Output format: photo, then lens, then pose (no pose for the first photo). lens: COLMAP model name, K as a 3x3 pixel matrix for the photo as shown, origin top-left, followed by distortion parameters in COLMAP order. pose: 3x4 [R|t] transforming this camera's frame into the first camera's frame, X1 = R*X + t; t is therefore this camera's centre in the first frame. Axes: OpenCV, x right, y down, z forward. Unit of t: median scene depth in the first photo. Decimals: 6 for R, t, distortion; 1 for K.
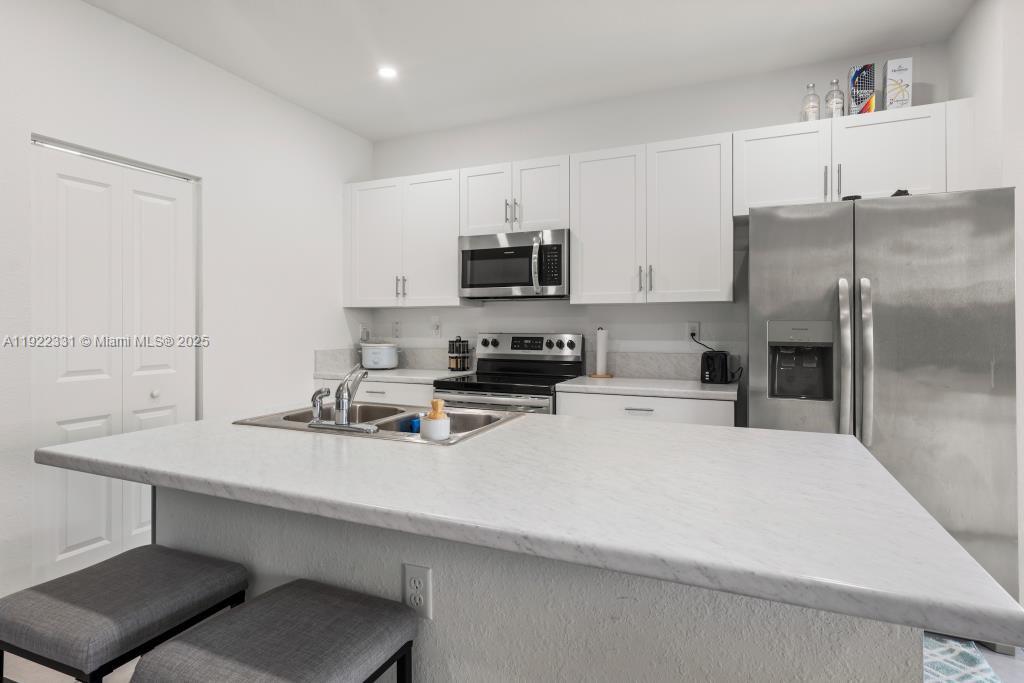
lens RADIAL K [[531.3, 0, 511.2], [0, 531.3, 323.1], [0, 0, 1]] dist [0.002053, 0.000290]
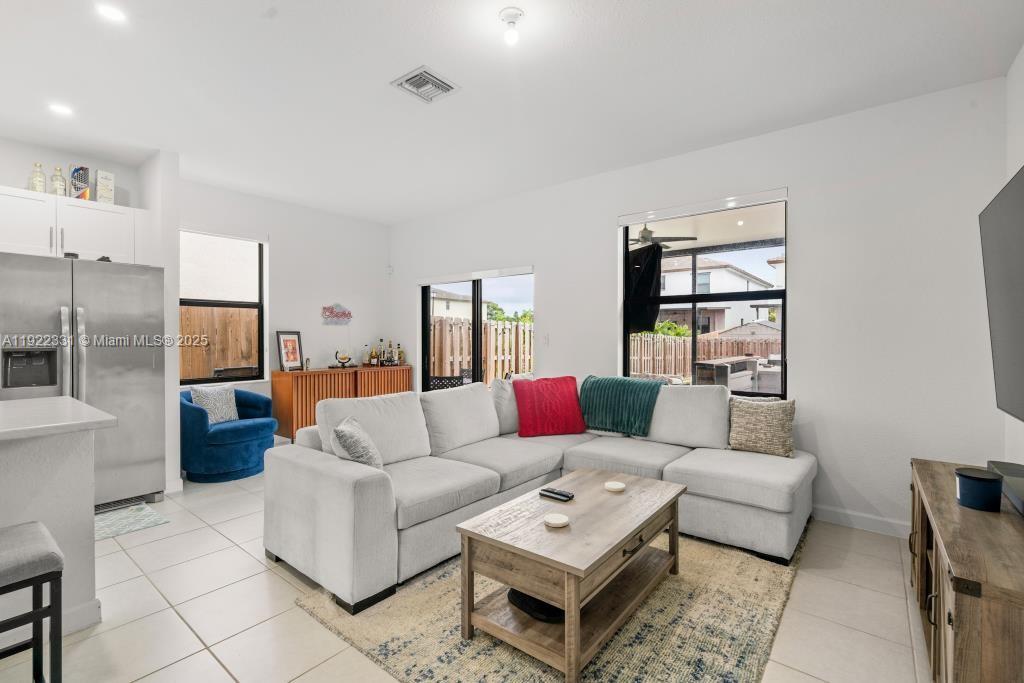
lens RADIAL K [[463.7, 0, 504.4], [0, 463.7, 336.5], [0, 0, 1]] dist [0.000039, 0.000092]
pose [[0.260126, 0.000358, 0.965575, -0.244670], [0.001989, 0.999998, -0.000907, 0.005448], [-0.965573, 0.002156, 0.260125, -0.414919]]
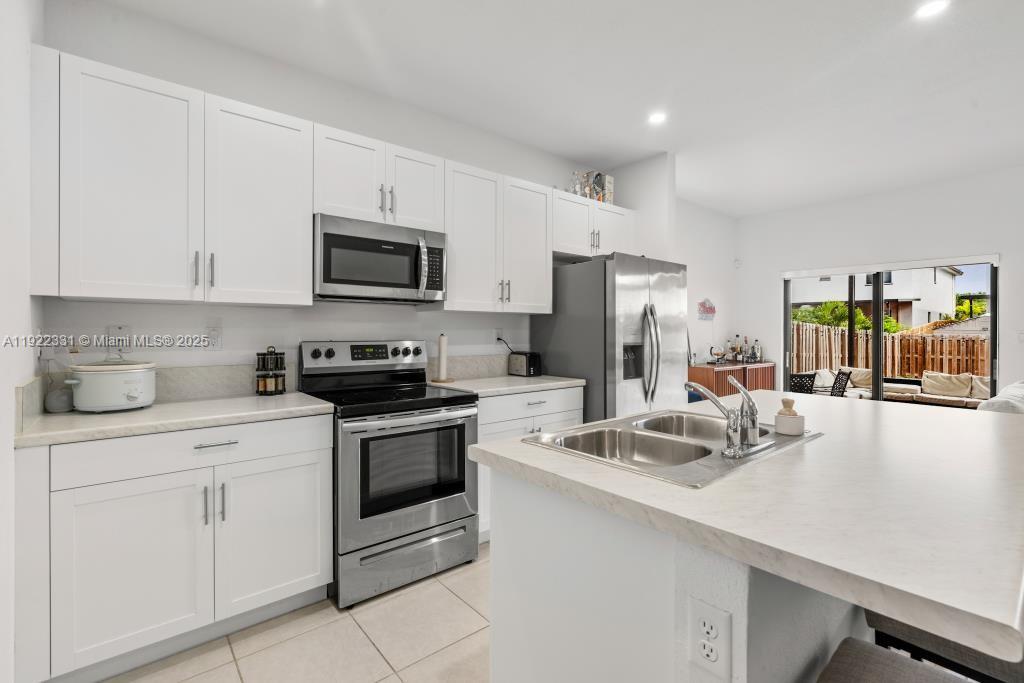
lens RADIAL K [[469.5, 0, 500.0], [0, 469.5, 327.5], [0, 0, 1]] dist [-0.000205, 0.000111]
pose [[0.445811, 0.006816, 0.895101, -0.603321], [-0.006186, 0.999971, -0.004534, -0.000339], [-0.895106, -0.003516, 0.445840, 0.499028]]
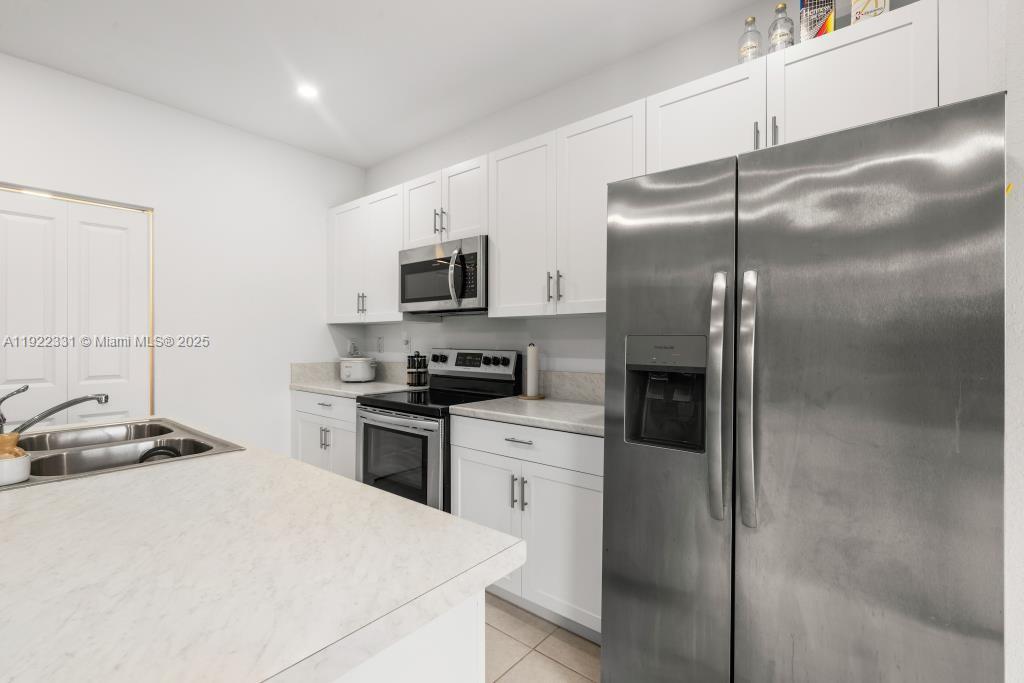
lens RADIAL K [[463.7, 0, 504.4], [0, 463.7, 336.5], [0, 0, 1]] dist [0.000039, 0.000092]
pose [[0.960033, -0.000514, -0.279888, 0.346590], [-0.000396, 0.999995, -0.003195, -0.000818], [0.279888, 0.003178, 0.960027, 0.235480]]
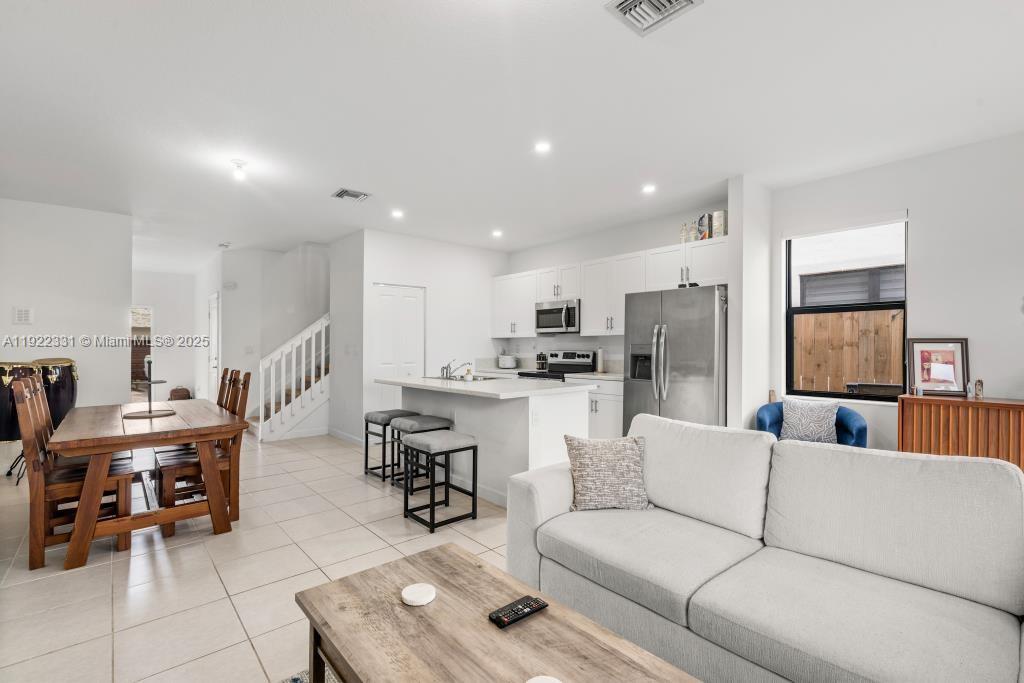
lens RADIAL K [[457.8, 0, 507.7], [0, 457.8, 346.9], [0, 0, 1]] dist [-0.000411, -0.000014]
pose [[0.906716, 0.001141, -0.421740, 0.574543], [-0.000193, 0.999997, 0.002290, 0.001850], [0.421741, -0.001995, 0.906714, -0.675785]]
